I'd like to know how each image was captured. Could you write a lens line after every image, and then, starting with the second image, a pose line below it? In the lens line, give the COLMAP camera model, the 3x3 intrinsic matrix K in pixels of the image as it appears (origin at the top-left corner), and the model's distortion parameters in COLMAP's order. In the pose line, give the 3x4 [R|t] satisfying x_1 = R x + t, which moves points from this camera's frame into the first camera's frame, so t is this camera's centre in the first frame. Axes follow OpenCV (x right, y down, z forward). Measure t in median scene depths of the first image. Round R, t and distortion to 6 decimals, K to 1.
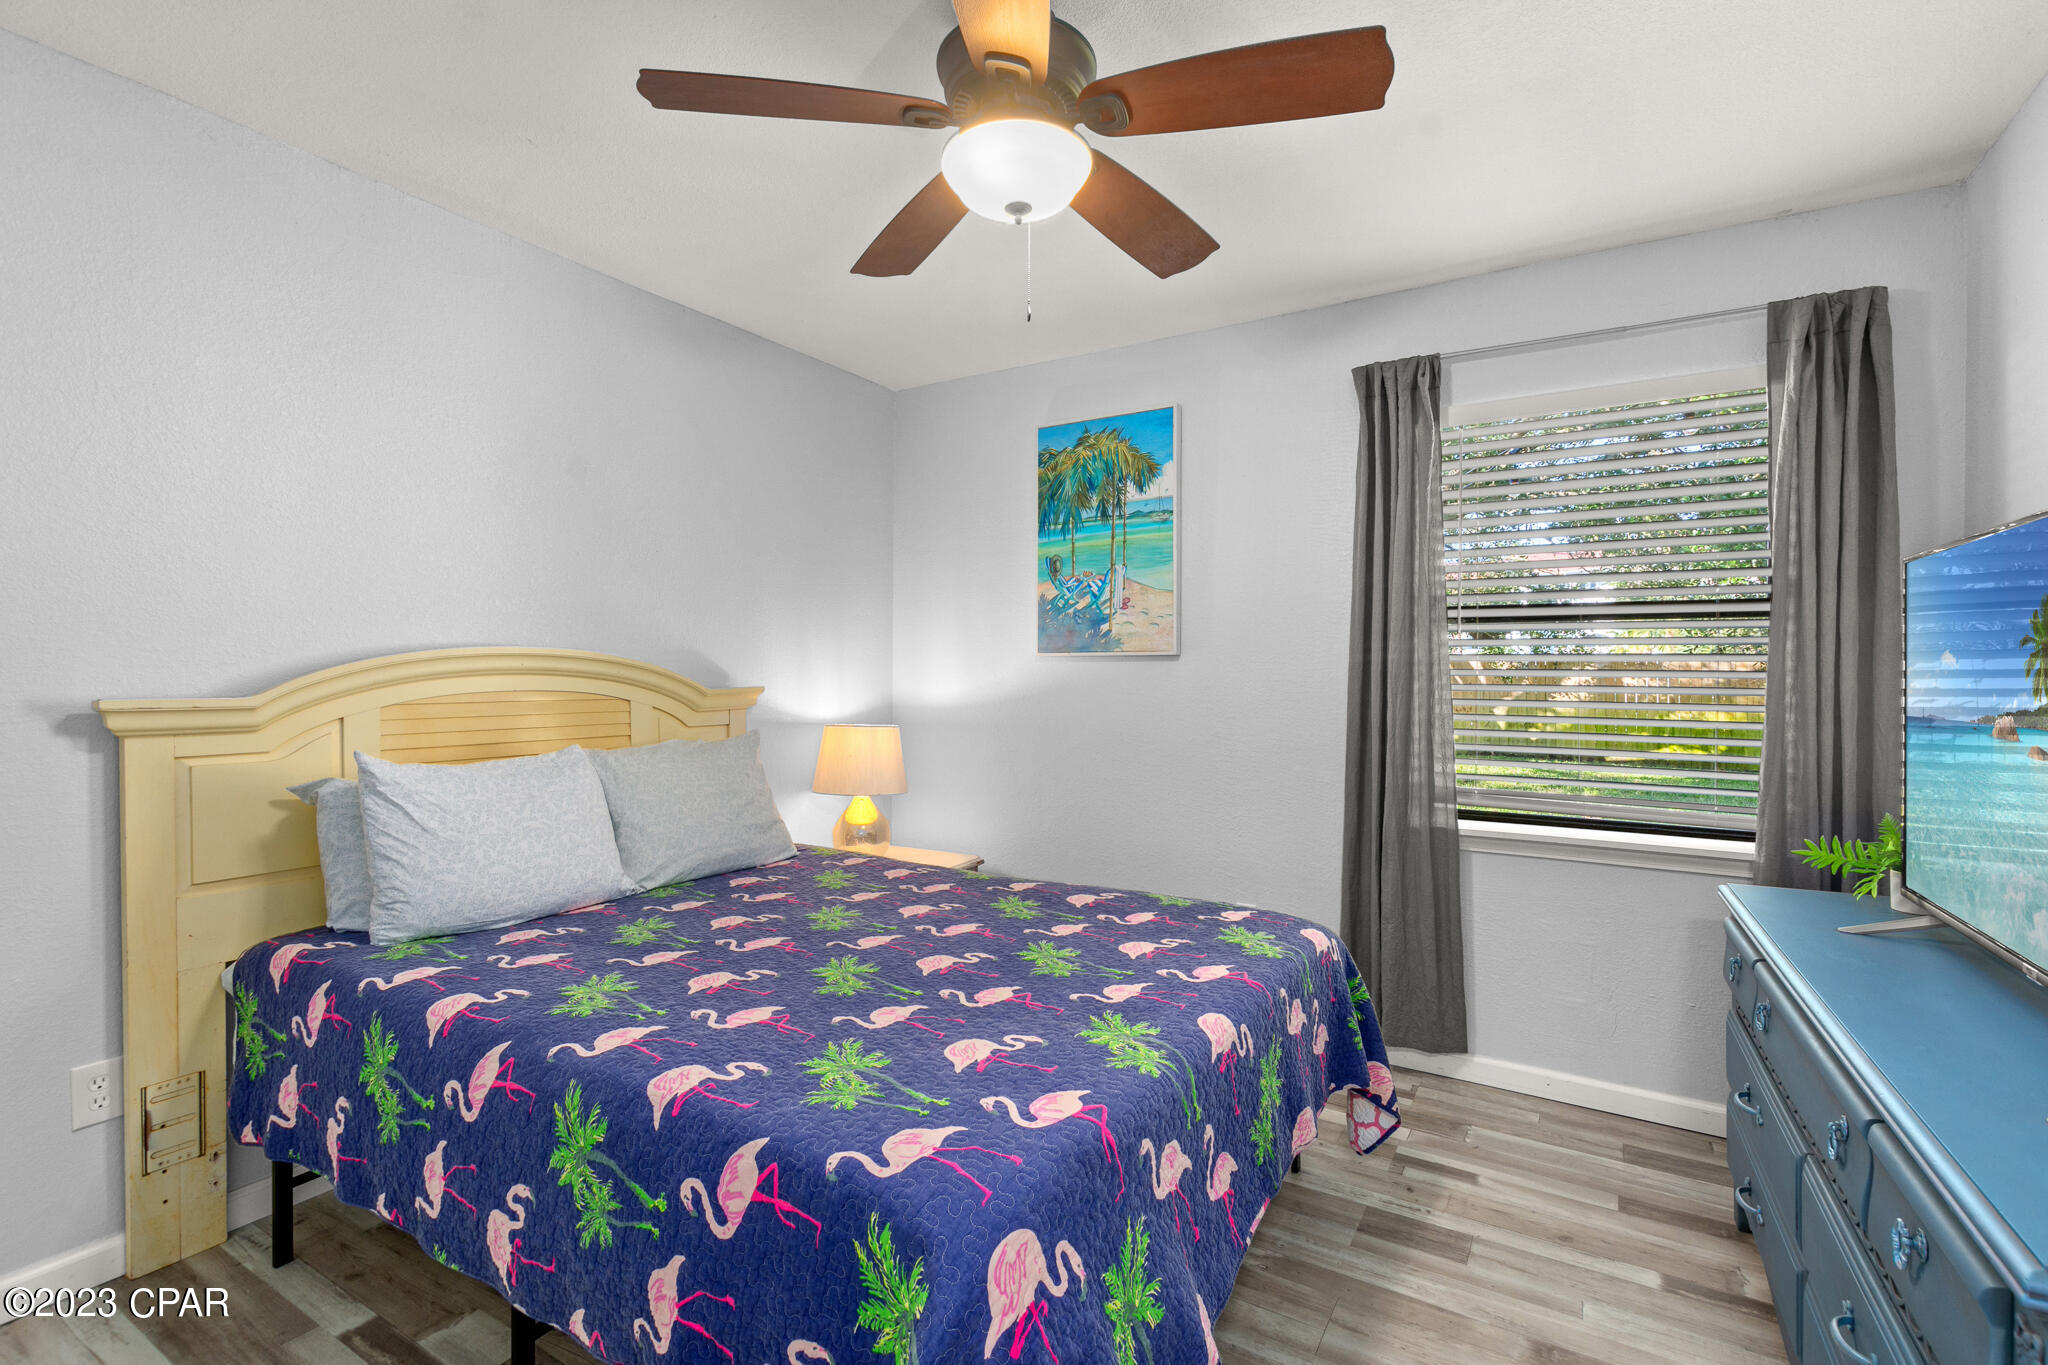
lens RADIAL K [[907.7, 0, 1019.9], [0, 907.7, 676.9], [0, 0, 1]] dist [0.001233, -0.000042]
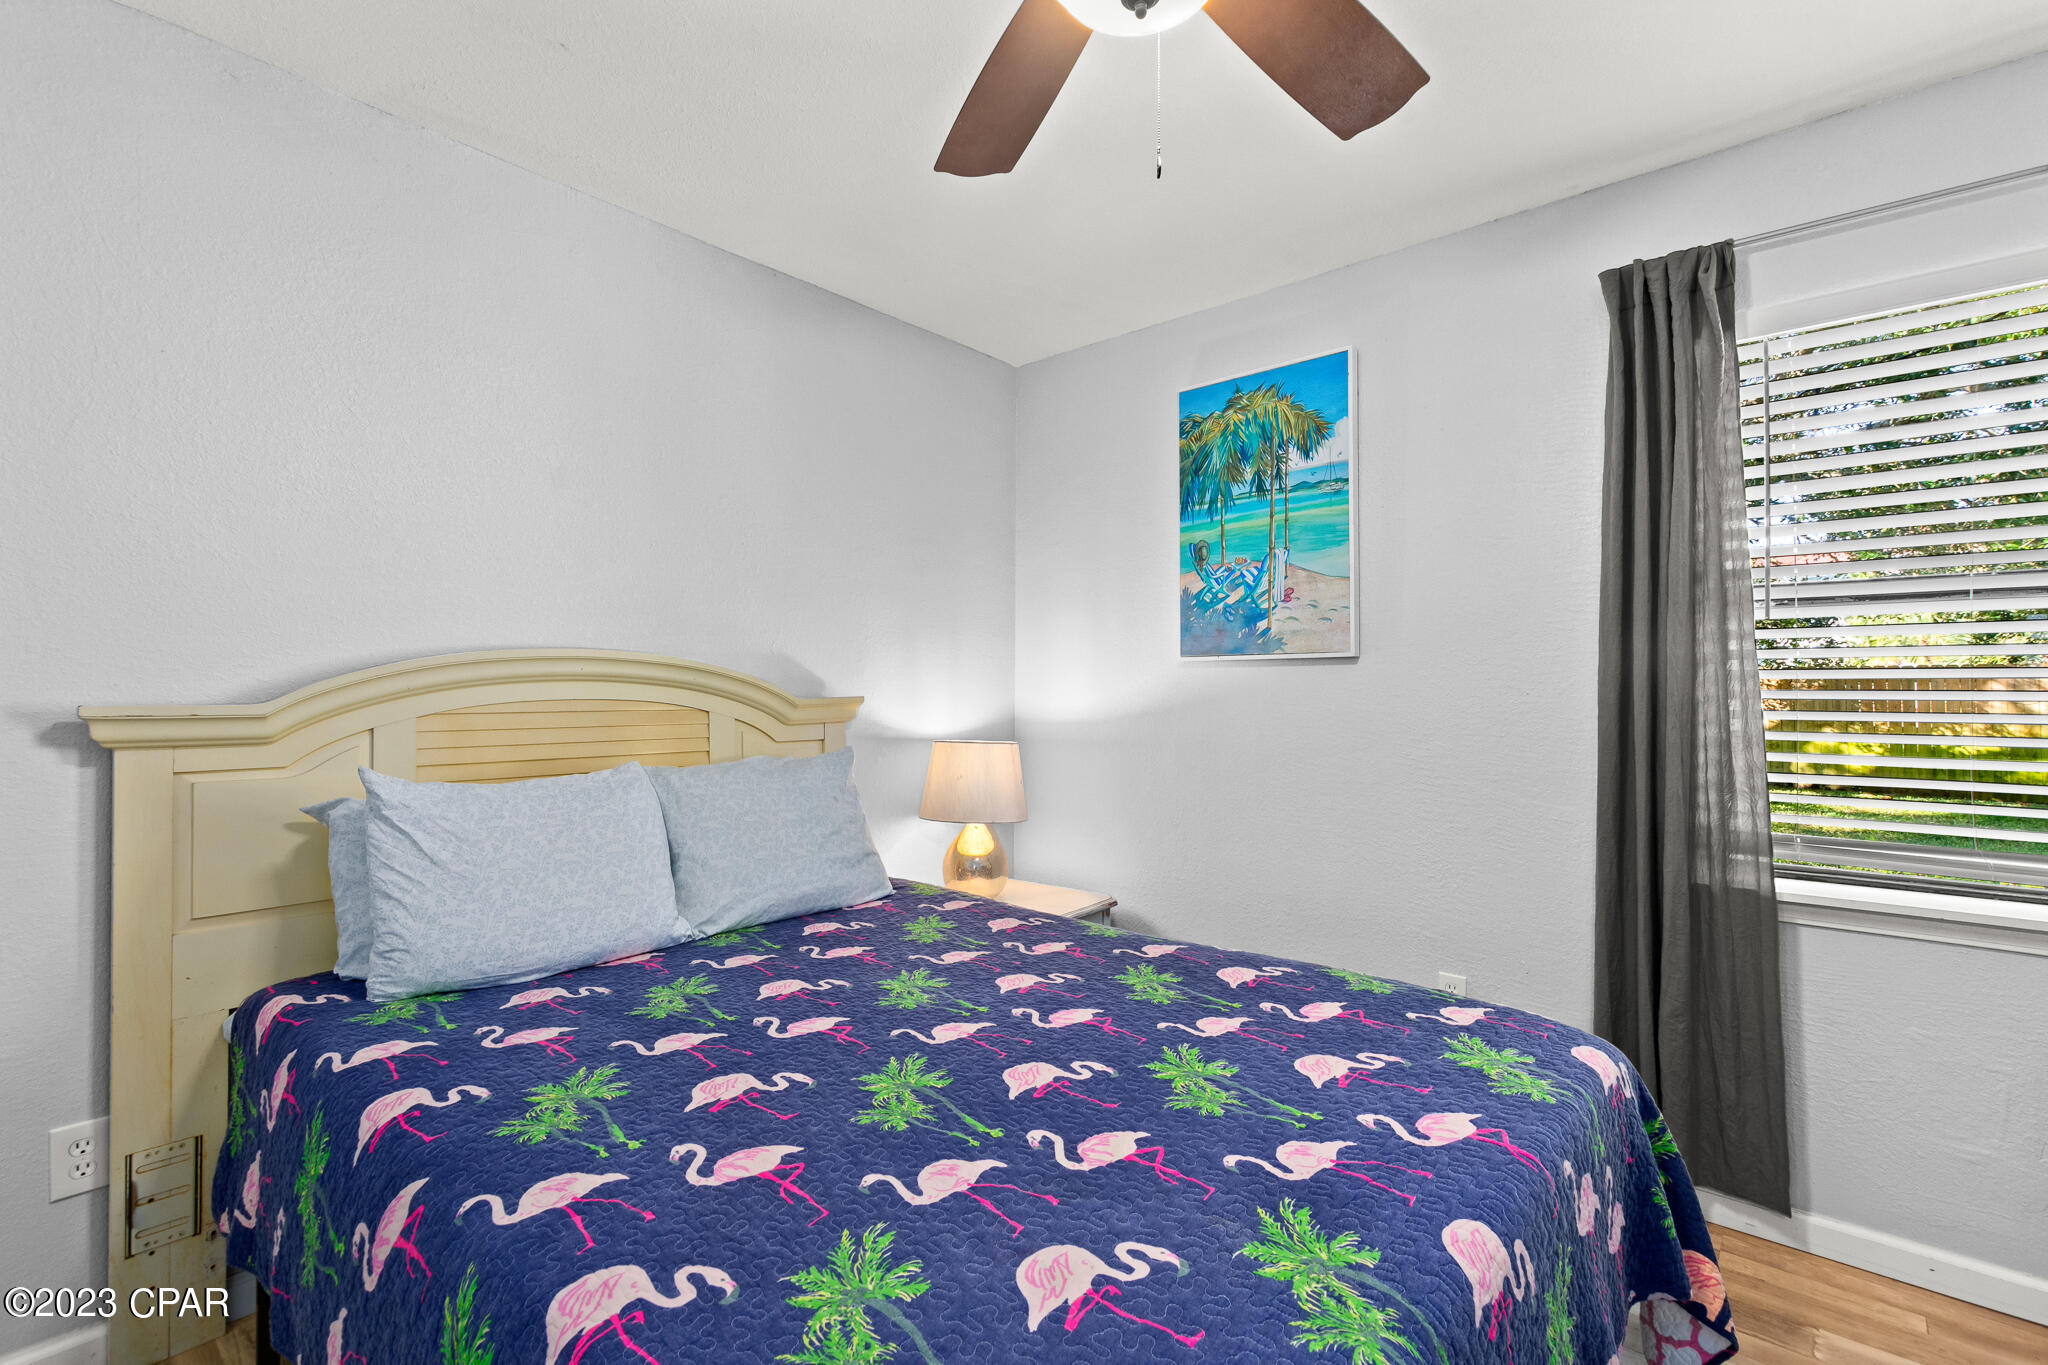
lens RADIAL K [[907.7, 0, 1019.9], [0, 907.7, 676.9], [0, 0, 1]] dist [0.001233, -0.000042]
pose [[0.987235, -0.004486, -0.159209, 0.012415], [0.001431, 0.999813, -0.019295, 0.013935], [0.159265, 0.018820, 0.987056, 0.256409]]
